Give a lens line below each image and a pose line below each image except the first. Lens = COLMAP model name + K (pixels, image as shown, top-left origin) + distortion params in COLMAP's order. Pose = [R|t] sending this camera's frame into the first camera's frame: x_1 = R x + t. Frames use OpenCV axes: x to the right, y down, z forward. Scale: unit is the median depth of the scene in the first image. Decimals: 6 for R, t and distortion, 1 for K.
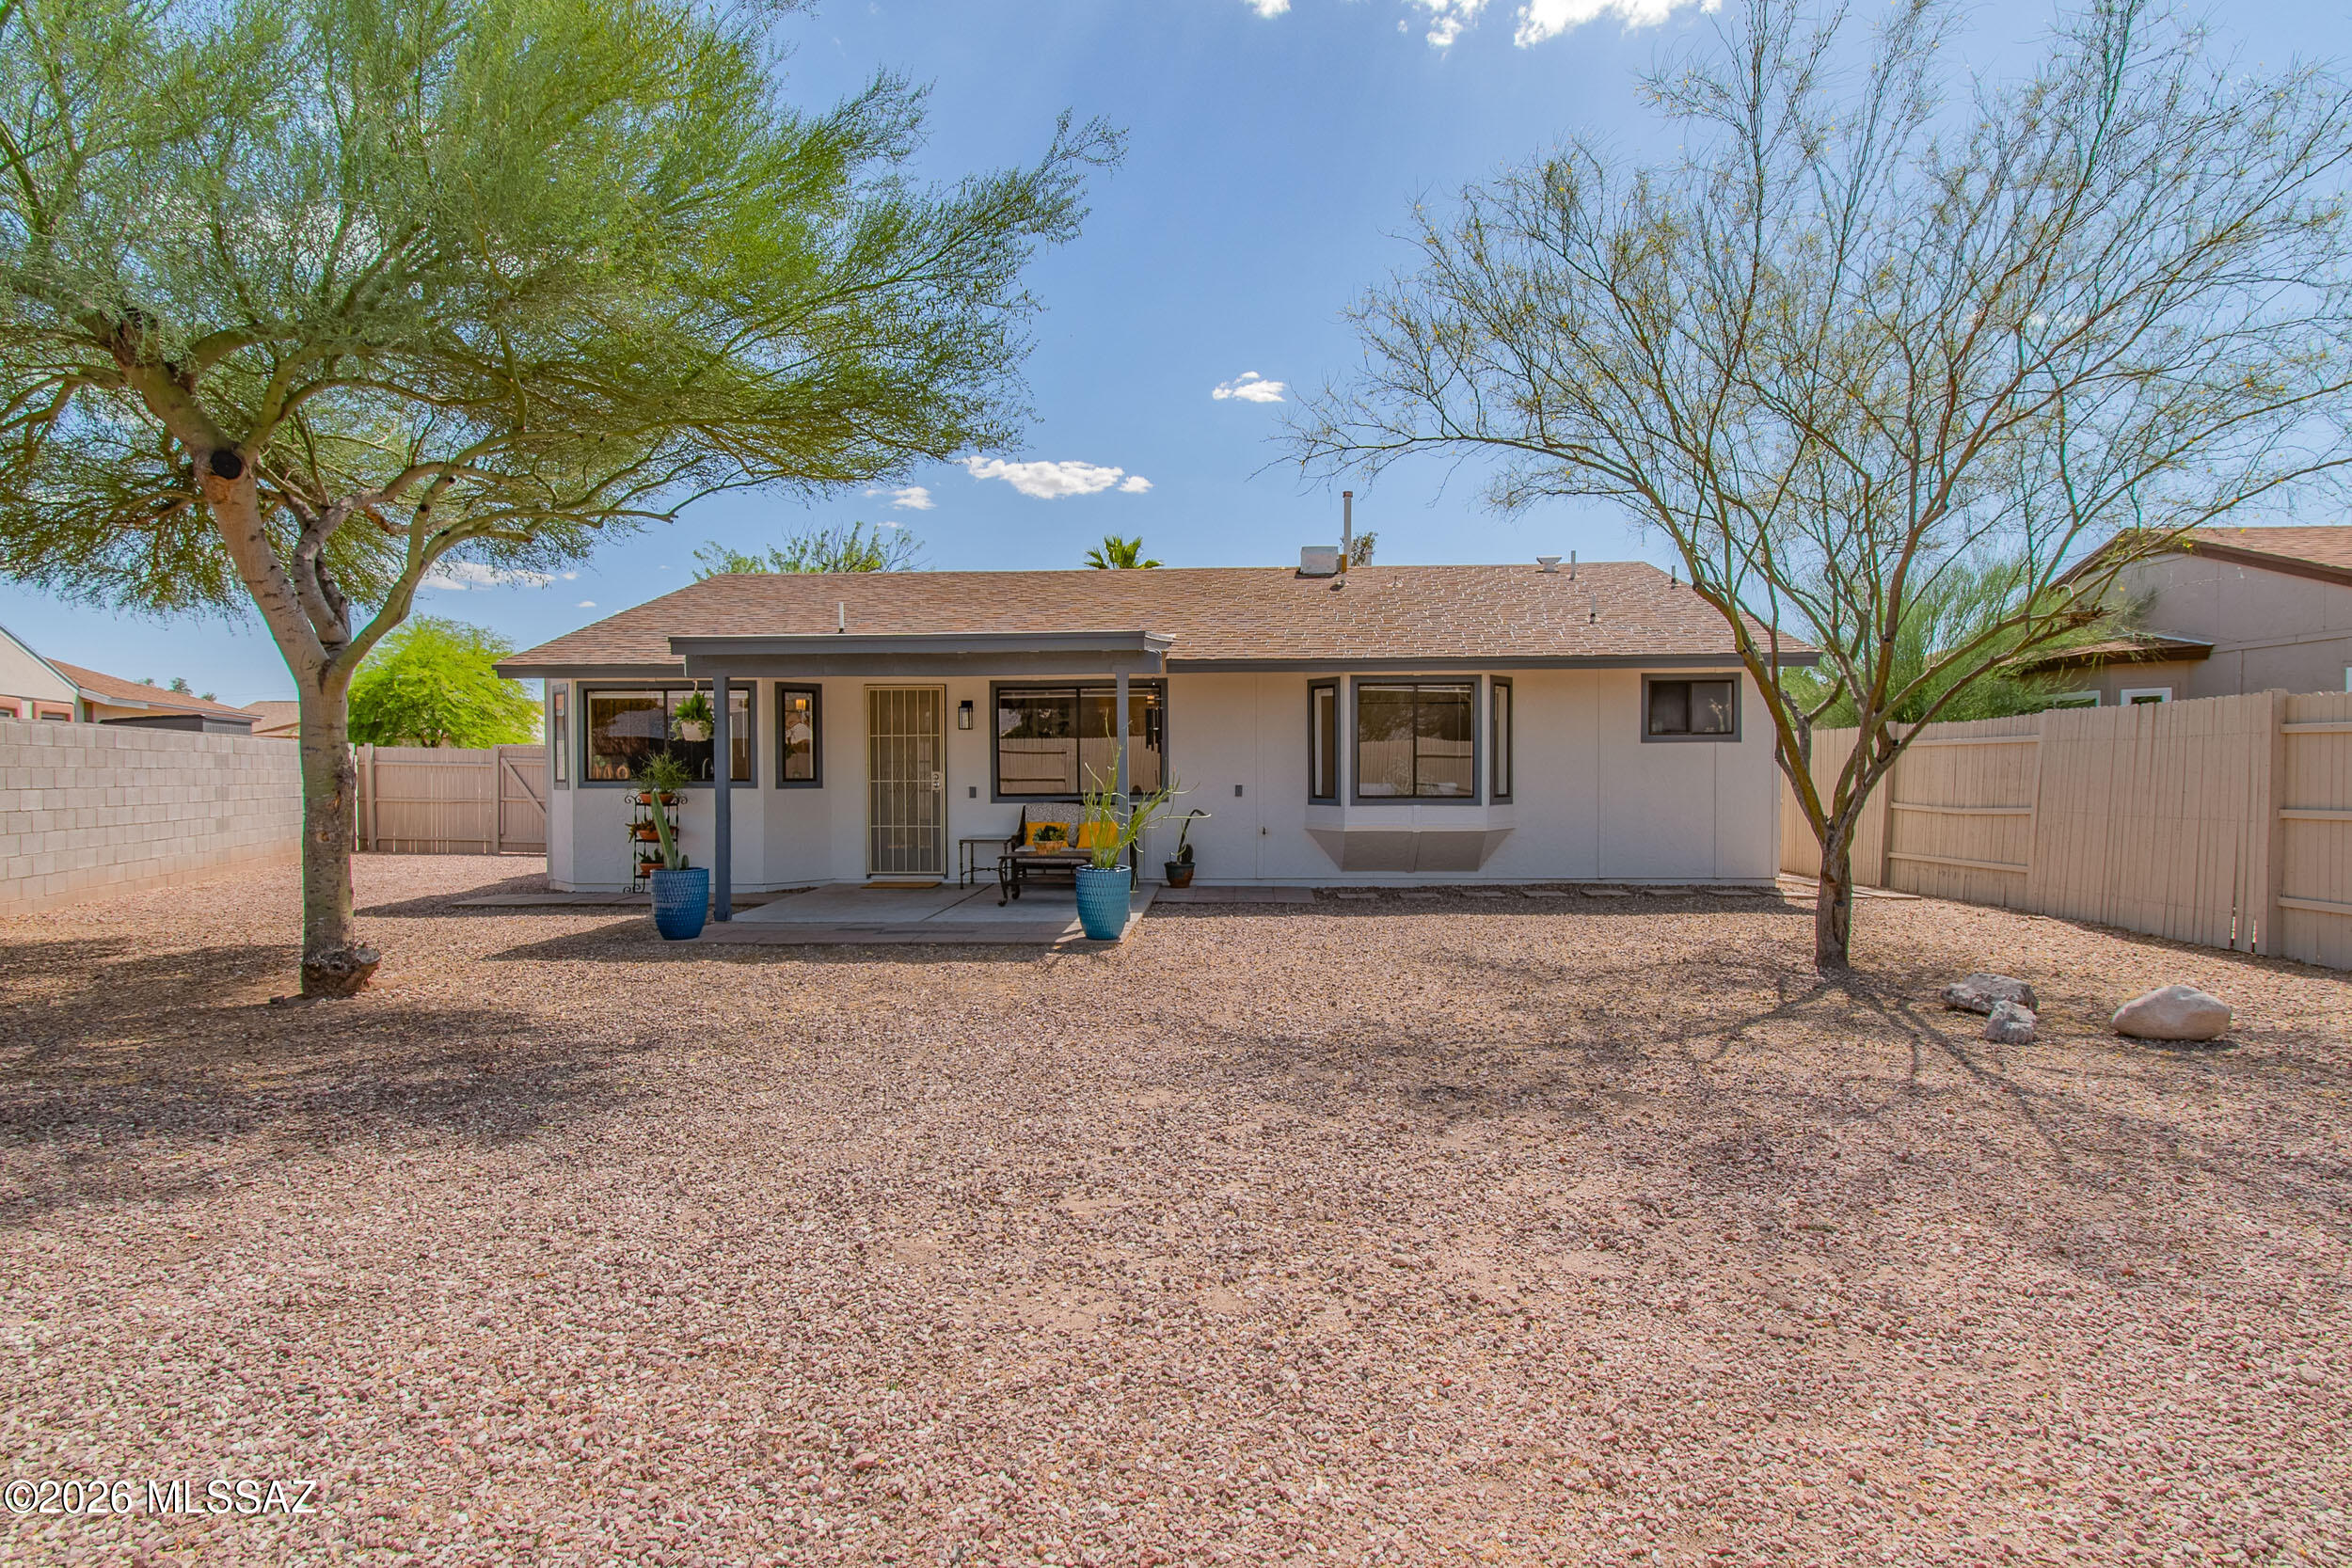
lens RADIAL K [[1222.2, 0, 1174.2], [0, 1222.2, 778.8], [0, 0, 1]] dist [-0.002219, -0.000101]
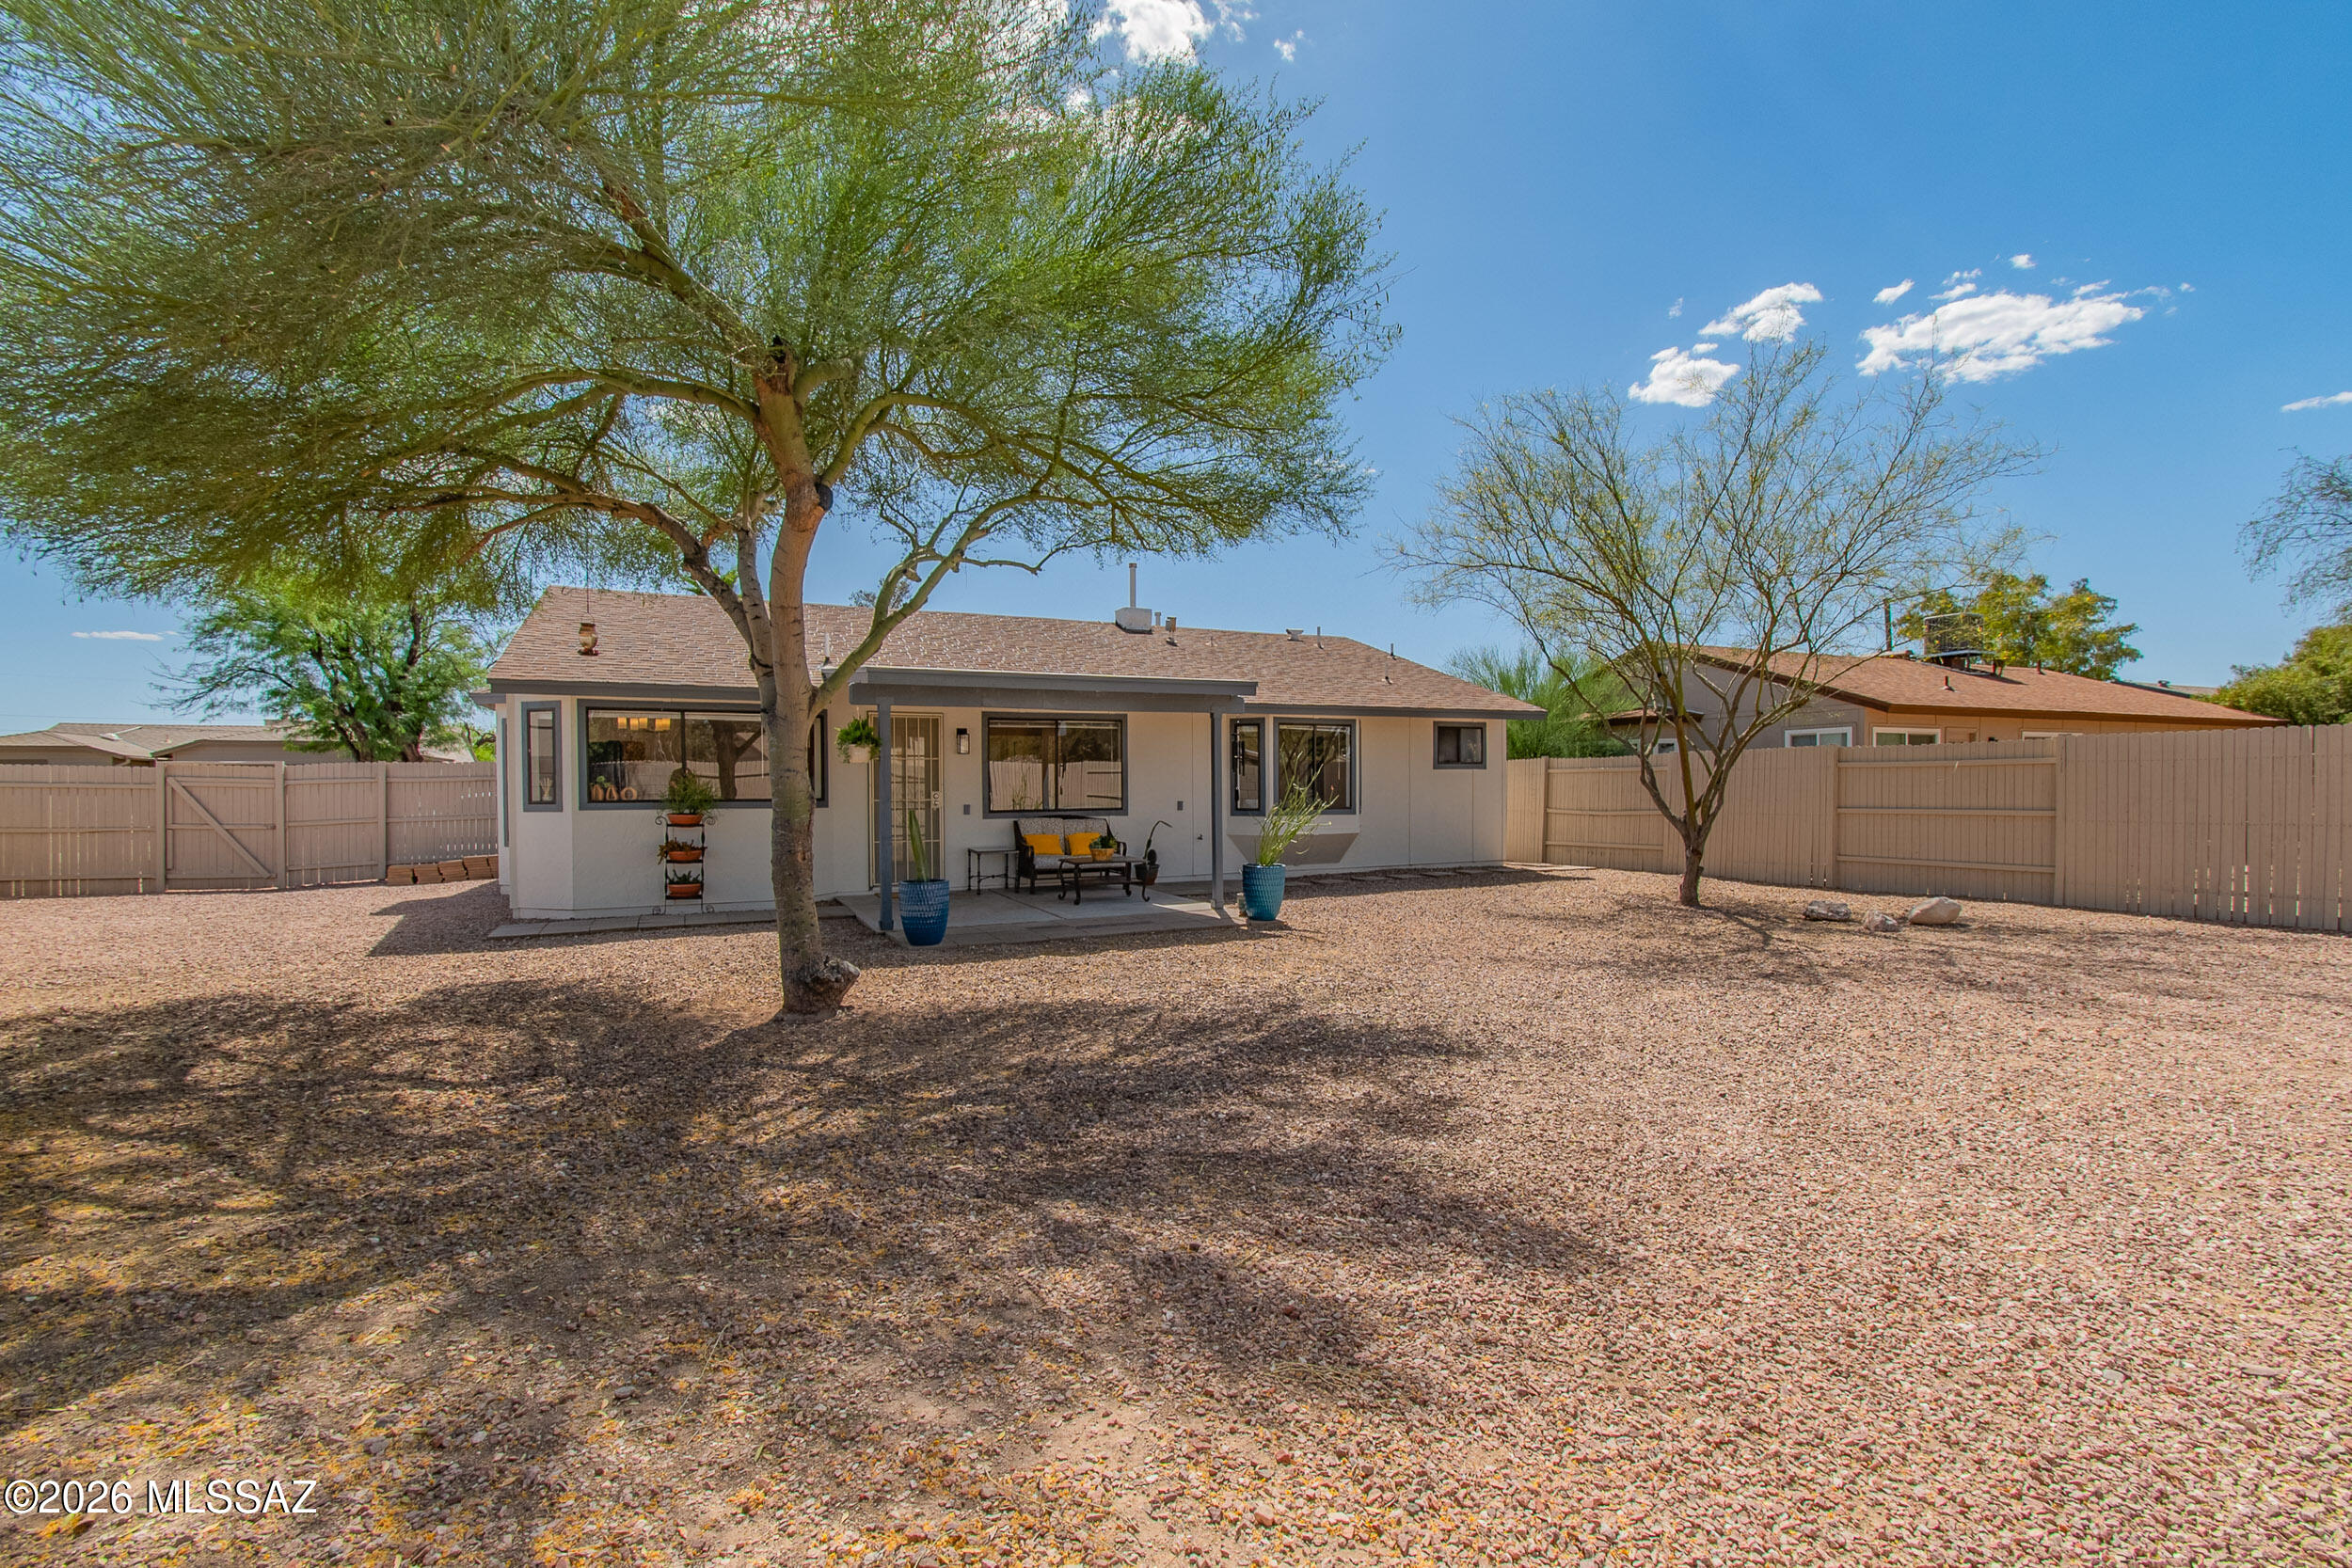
lens RADIAL K [[1083.9, 0, 1178.7], [0, 1083.9, 793.8], [0, 0, 1]] dist [-0.000911, -0.000107]
pose [[0.875594, -0.005395, 0.483017, -0.485575], [0.006791, 0.999976, -0.001142, -0.001099], [-0.483000, 0.004281, 0.875610, 0.026846]]
